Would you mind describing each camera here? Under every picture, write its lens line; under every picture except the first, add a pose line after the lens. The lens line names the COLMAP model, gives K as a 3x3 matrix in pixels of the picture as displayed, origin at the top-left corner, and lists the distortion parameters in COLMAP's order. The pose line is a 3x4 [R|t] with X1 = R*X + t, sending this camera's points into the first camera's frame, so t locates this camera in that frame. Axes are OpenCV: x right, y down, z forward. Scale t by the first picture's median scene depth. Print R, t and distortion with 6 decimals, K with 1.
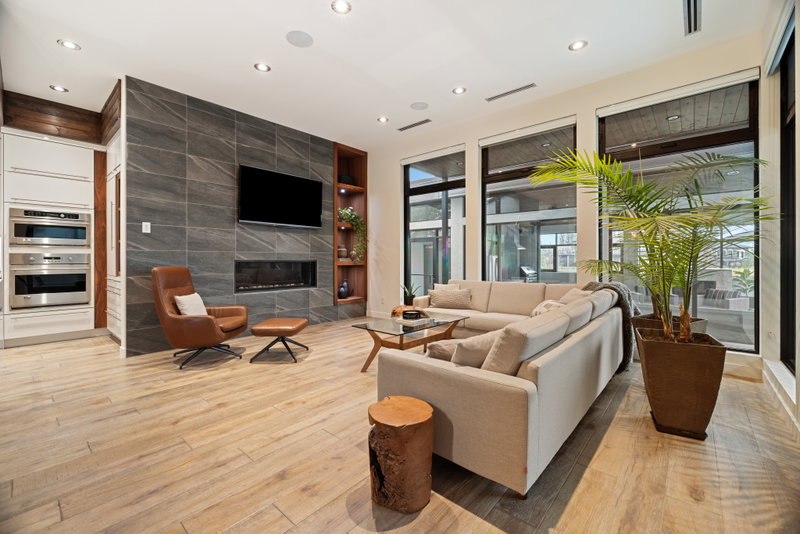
lens RADIAL K [[335.8, 0, 393.8], [0, 335.8, 259.0], [0, 0, 1]] dist [-0.000710, -0.001084]
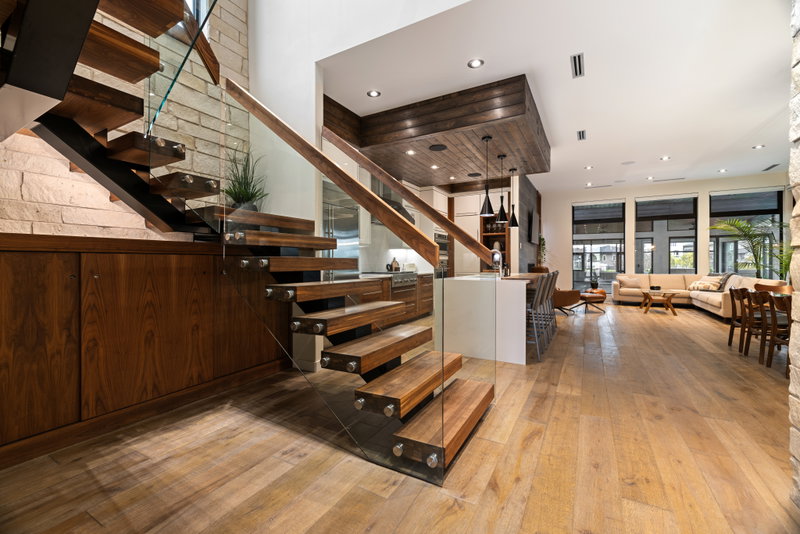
lens RADIAL K [[335.8, 0, 390.9], [0, 335.8, 262.8], [0, 0, 1]] dist [-0.000710, -0.001084]
pose [[0.980332, -0.003194, 0.197329, -1.510351], [0.003702, 0.999991, -0.002209, 0.002746], [-0.197321, 0.002896, 0.980335, -0.578561]]
